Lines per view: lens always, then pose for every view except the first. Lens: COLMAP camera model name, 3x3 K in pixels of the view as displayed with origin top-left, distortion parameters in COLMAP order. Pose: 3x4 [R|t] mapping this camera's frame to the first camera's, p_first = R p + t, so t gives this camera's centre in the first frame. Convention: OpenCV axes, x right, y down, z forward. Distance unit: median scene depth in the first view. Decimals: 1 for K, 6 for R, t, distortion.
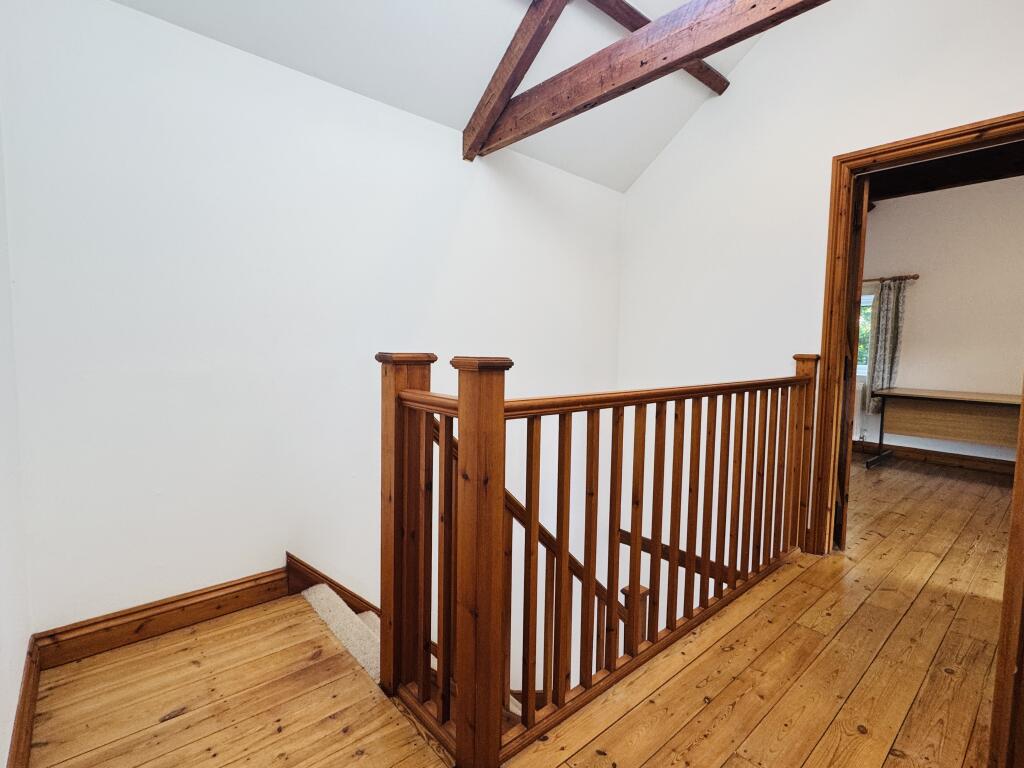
lens RADIAL K [[493.3, 0, 514.1], [0, 493.3, 382.4], [0, 0, 1]] dist [-0.003778, -0.000844]
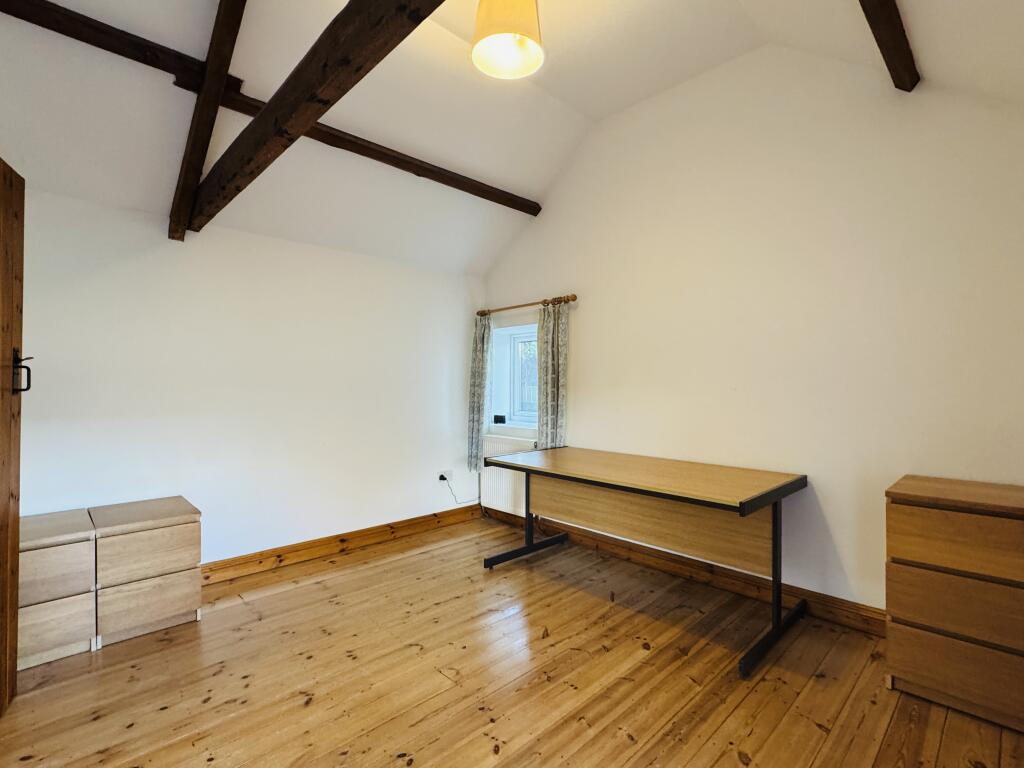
lens RADIAL K [[493.3, 0, 509.7], [0, 493.3, 384.2], [0, 0, 1]] dist [-0.003778, -0.000844]
pose [[0.998829, -0.011563, 0.046970, 0.663898], [0.014755, 0.997562, -0.068209, -0.033702], [-0.046066, 0.068822, 0.996565, 0.261212]]
